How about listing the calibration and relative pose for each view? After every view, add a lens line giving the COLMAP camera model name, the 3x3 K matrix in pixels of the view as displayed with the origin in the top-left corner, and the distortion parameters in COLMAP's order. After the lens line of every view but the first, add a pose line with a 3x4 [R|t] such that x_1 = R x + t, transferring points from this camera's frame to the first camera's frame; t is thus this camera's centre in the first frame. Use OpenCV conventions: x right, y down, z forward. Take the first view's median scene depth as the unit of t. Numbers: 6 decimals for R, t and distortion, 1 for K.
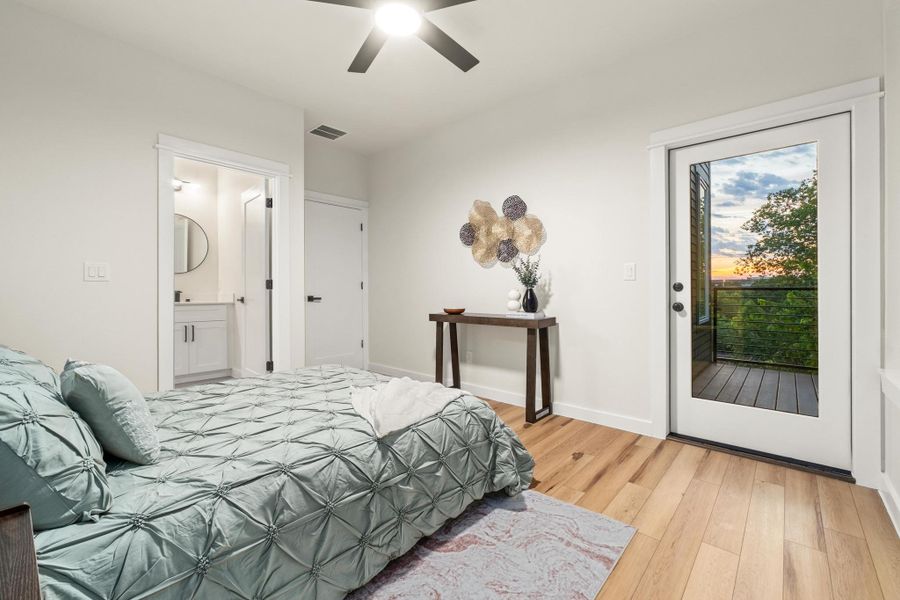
lens RADIAL K [[374.4, 0, 448.2], [0, 374.4, 289.2], [0, 0, 1]] dist [-0.001150, 0.000040]
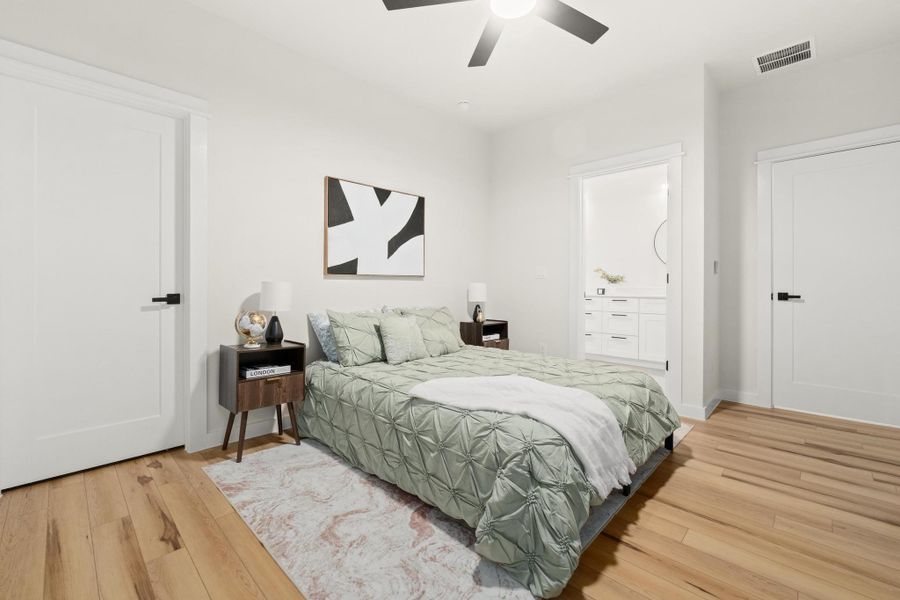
lens RADIAL K [[374.4, 0, 448.2], [0, 374.4, 289.2], [0, 0, 1]] dist [-0.001150, 0.000040]
pose [[-0.026211, 0.009719, -0.999609, 0.362204], [0.002063, 0.999951, 0.009669, 0.003238], [0.999654, -0.001809, -0.026229, 0.374641]]
